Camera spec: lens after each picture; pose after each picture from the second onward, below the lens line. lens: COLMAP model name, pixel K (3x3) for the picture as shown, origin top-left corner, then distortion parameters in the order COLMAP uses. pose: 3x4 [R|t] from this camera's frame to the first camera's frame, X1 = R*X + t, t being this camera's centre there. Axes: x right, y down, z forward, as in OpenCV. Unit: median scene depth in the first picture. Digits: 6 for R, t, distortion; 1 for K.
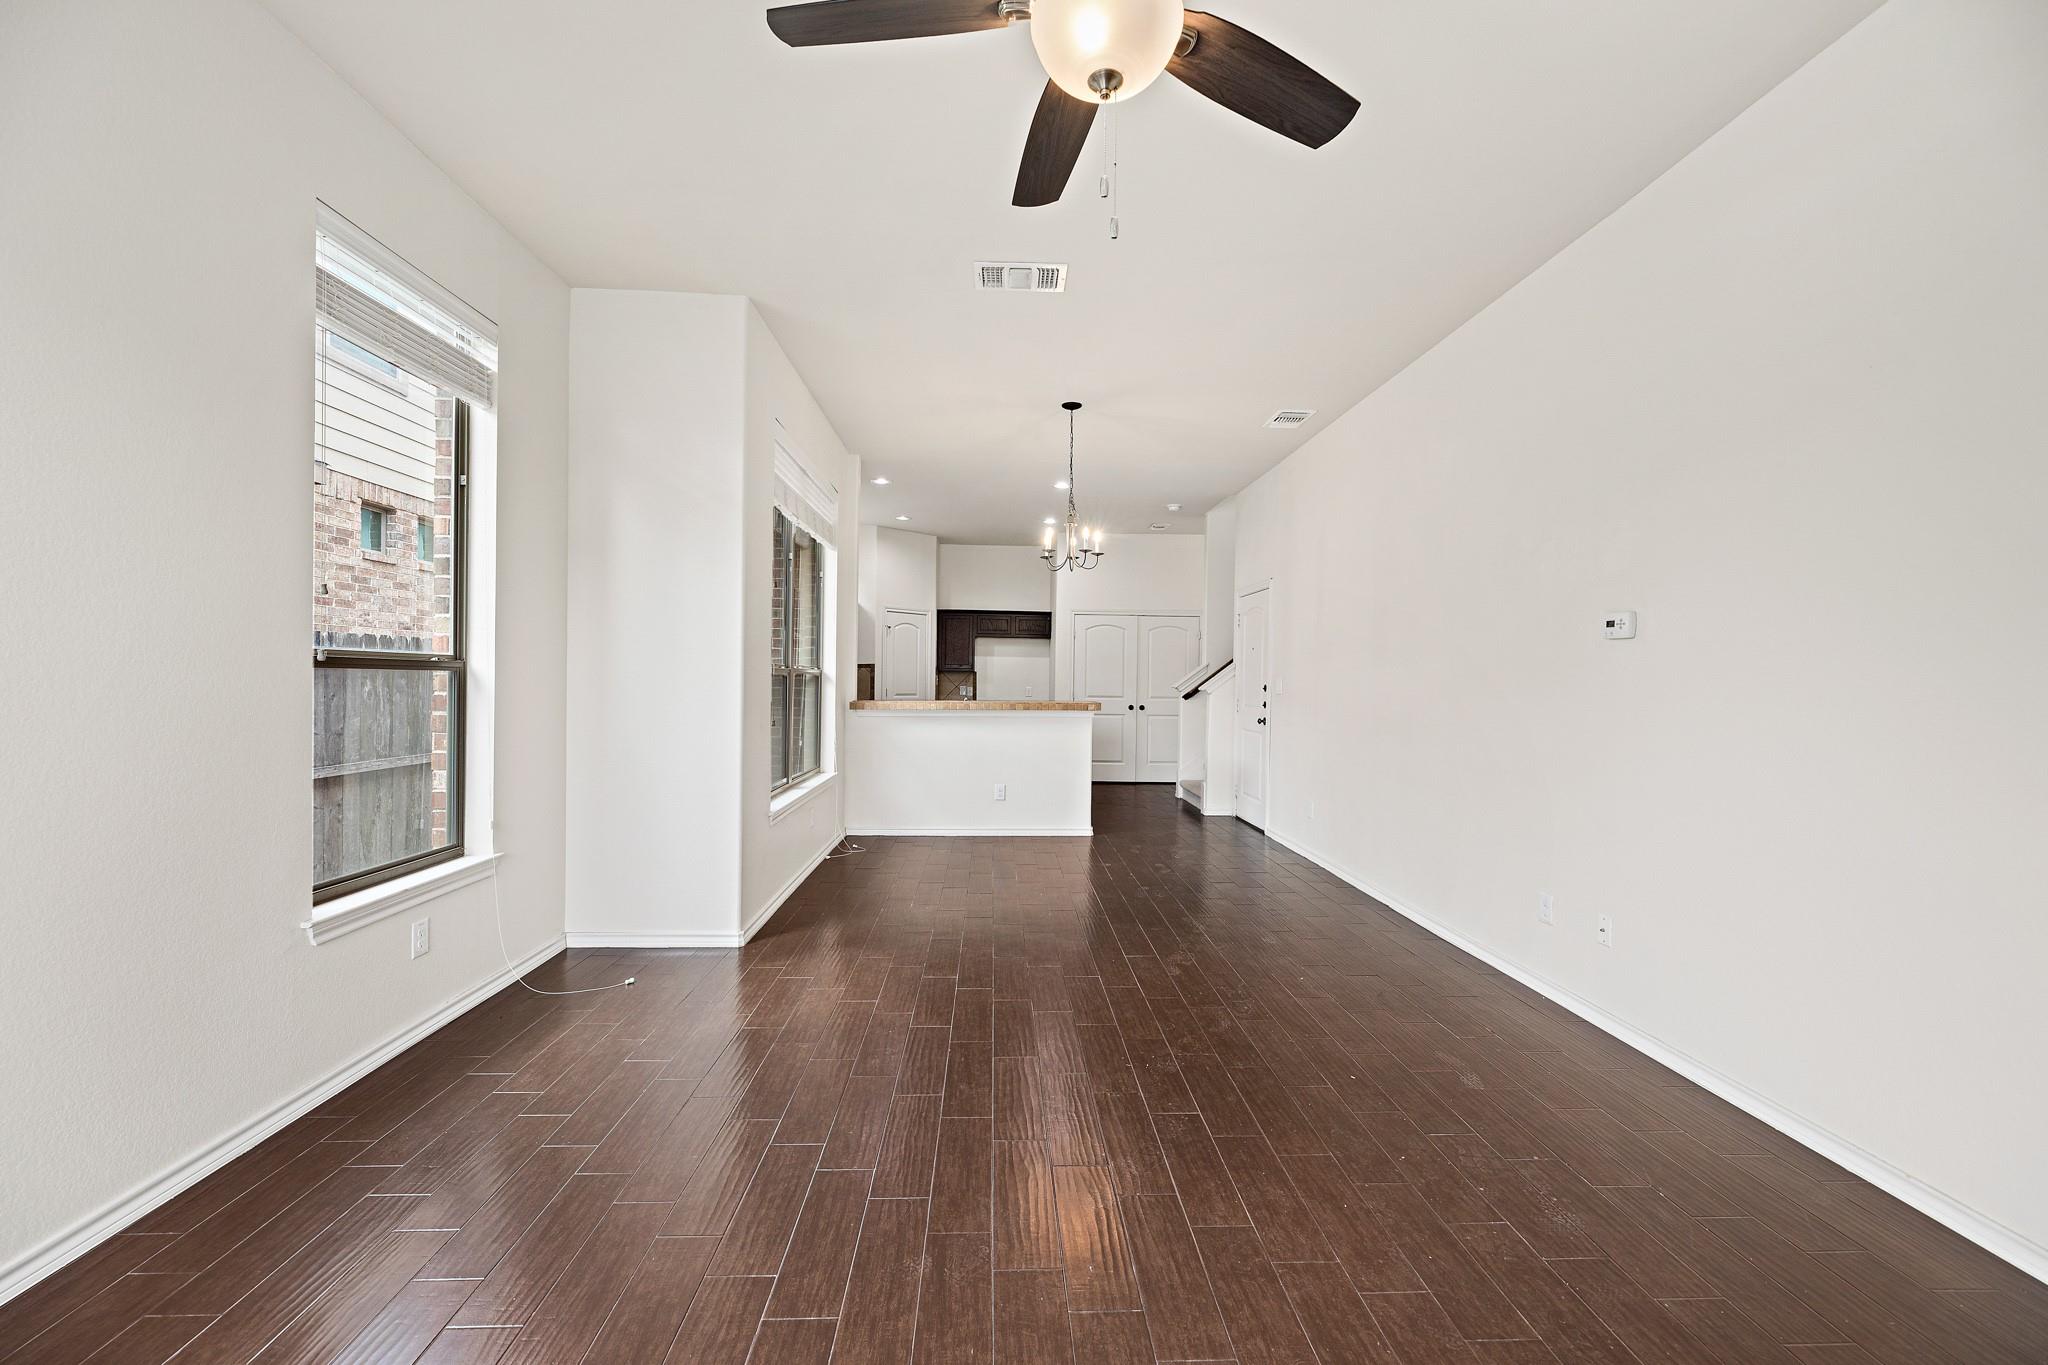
lens RADIAL K [[829.7, 0, 1024.8], [0, 829.7, 689.3], [0, 0, 1]] dist [-0.000579, 0.000047]
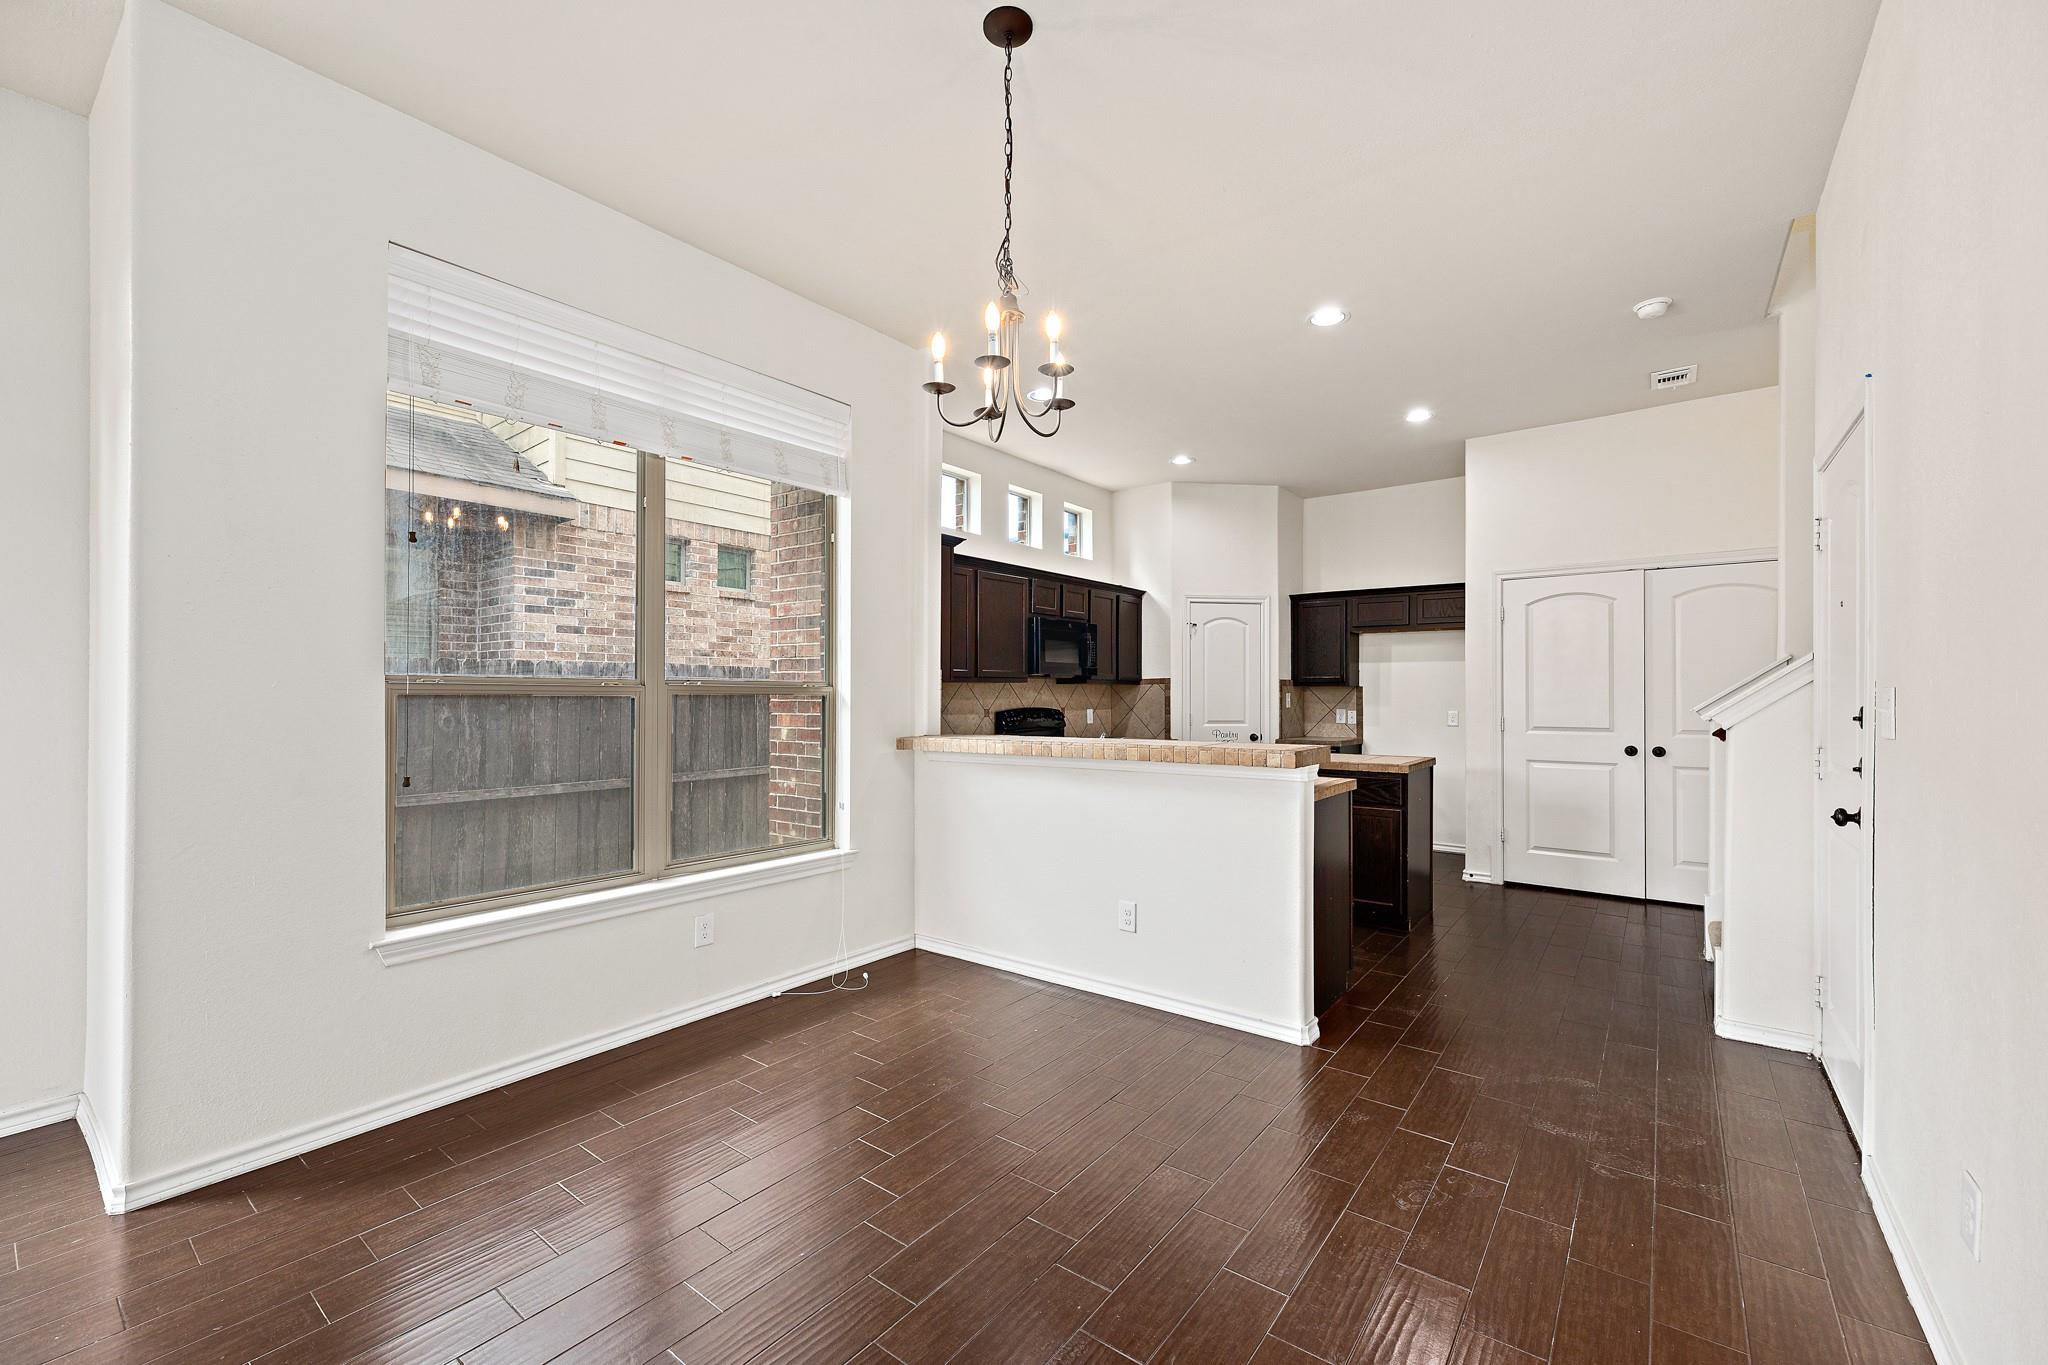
lens RADIAL K [[829.7, 0, 1024.8], [0, 829.7, 689.3], [0, 0, 1]] dist [-0.000579, 0.000047]
pose [[0.767717, -0.017758, -0.640543, 0.253094], [0.001264, 0.999656, -0.026200, -0.004260], [0.640788, 0.019304, 0.767475, 0.554291]]
